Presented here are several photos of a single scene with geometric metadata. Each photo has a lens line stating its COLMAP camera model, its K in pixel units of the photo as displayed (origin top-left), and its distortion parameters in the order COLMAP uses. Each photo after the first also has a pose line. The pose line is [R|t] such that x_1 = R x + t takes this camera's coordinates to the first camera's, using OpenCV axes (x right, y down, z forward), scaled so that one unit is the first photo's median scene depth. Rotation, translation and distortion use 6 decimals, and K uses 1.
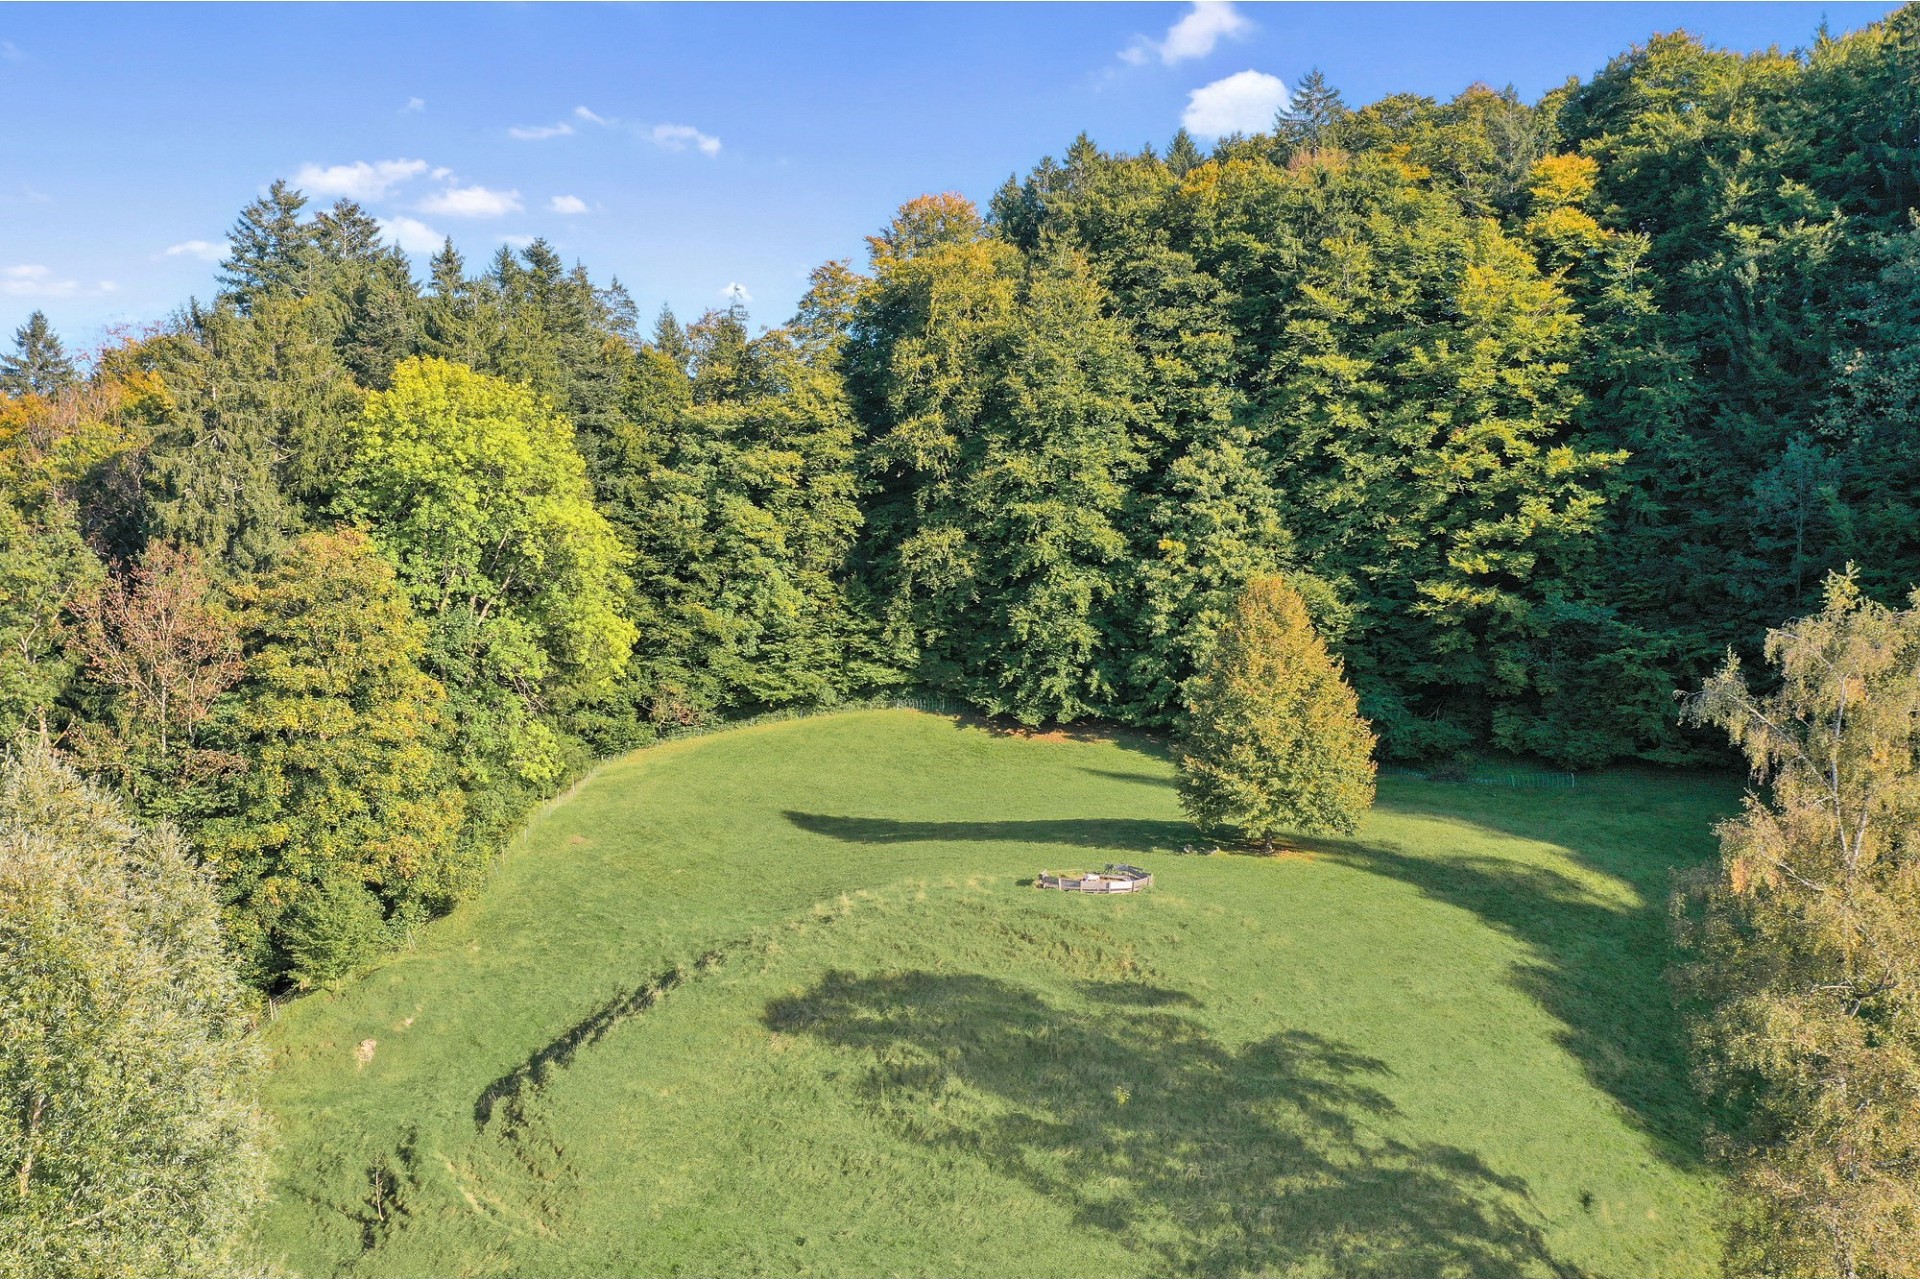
lens RADIAL K [[1694.4, 0, 971.7], [0, 1694.4, 625.1], [0, 0, 1]] dist [-0.008570, 0.000975]
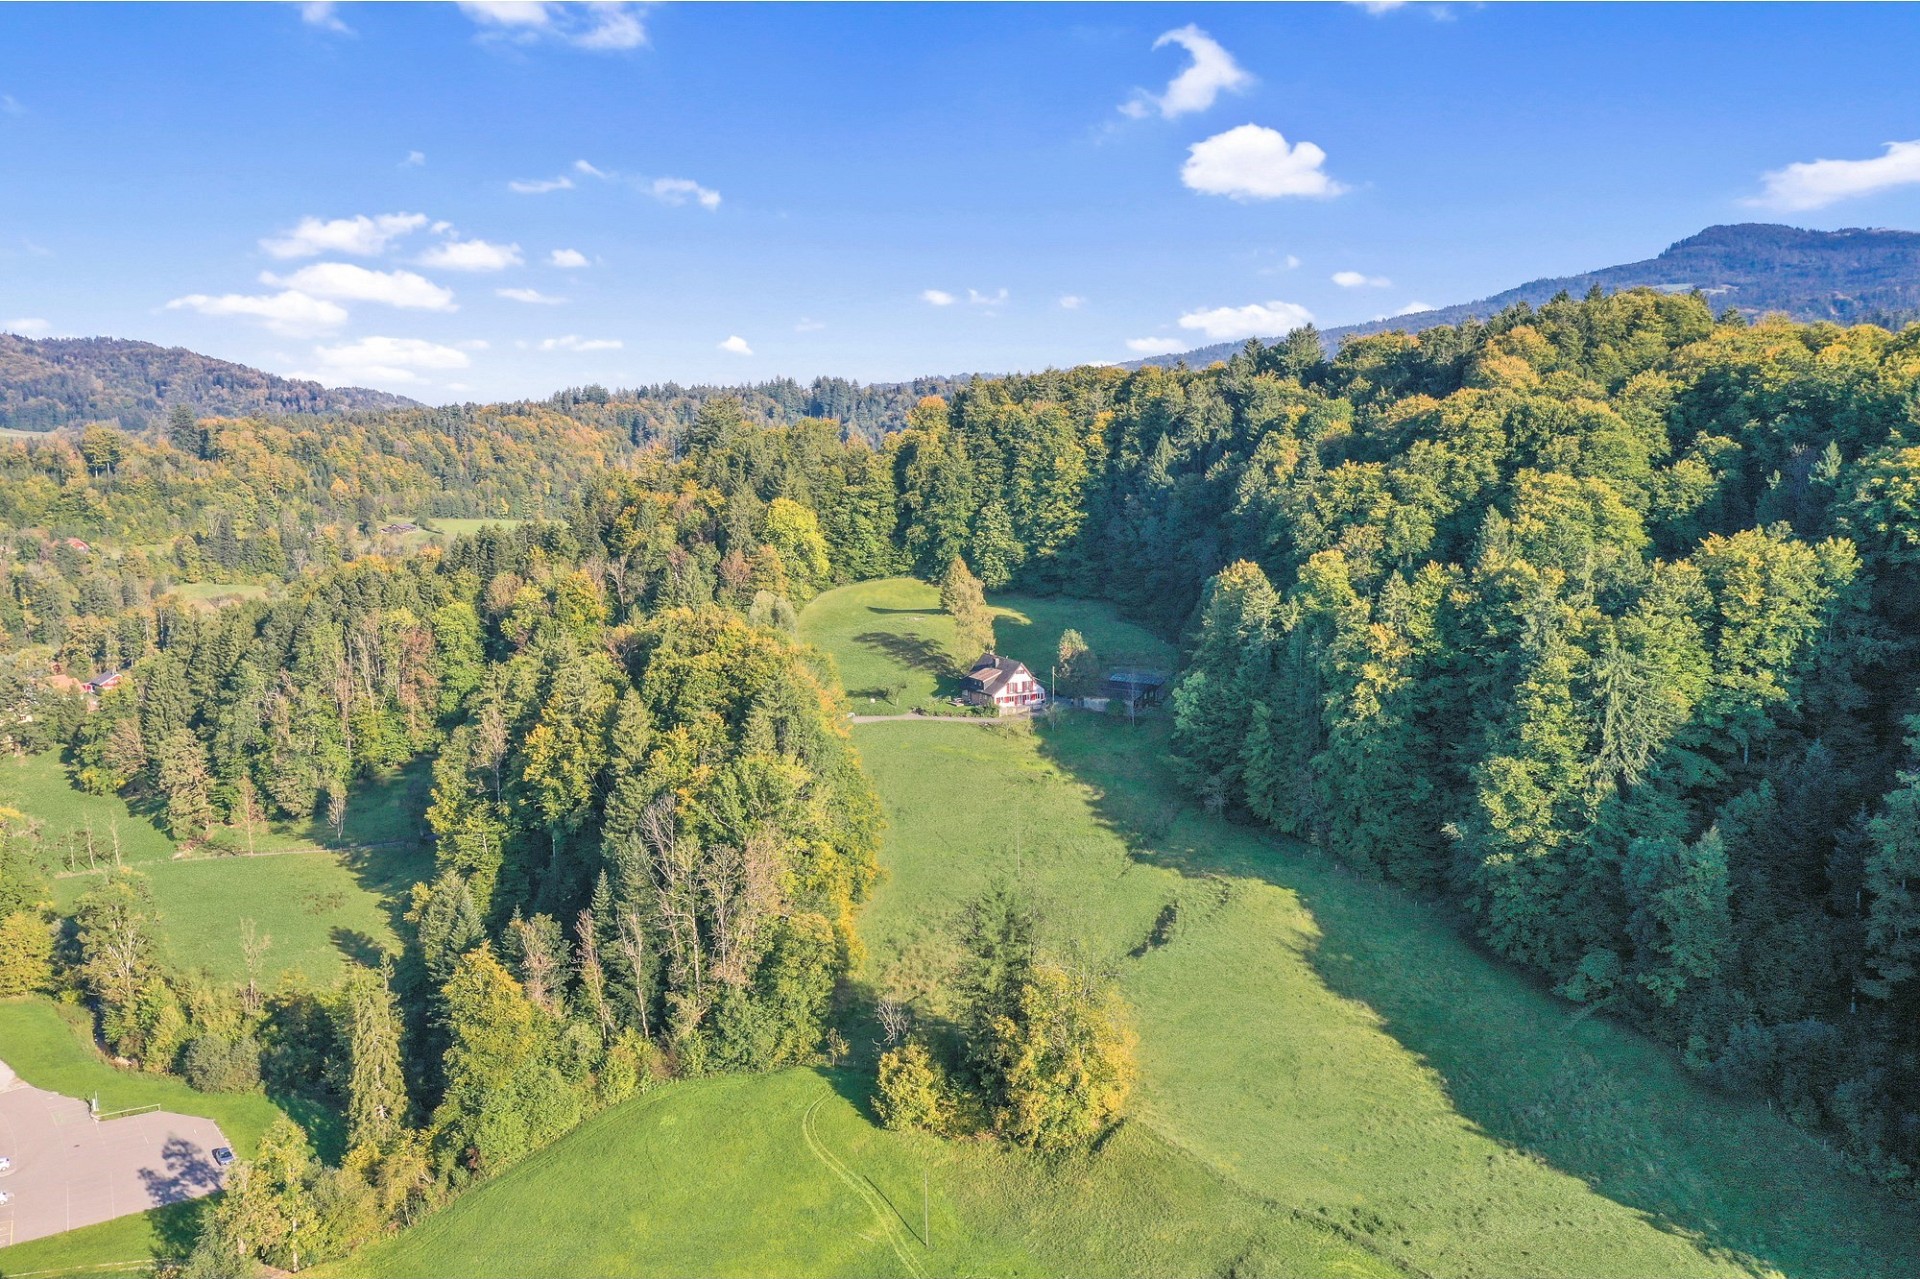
lens RADIAL K [[1522.8, 0, 959.1], [0, 1522.8, 647.9], [0, 0, 1]] dist [-0.015399, 0.006008]
pose [[0.993743, 0.009326, -0.111297, 0.407526], [0.004327, 0.992544, 0.121809, -0.186414], [0.111603, -0.121528, 0.986294, -2.036836]]
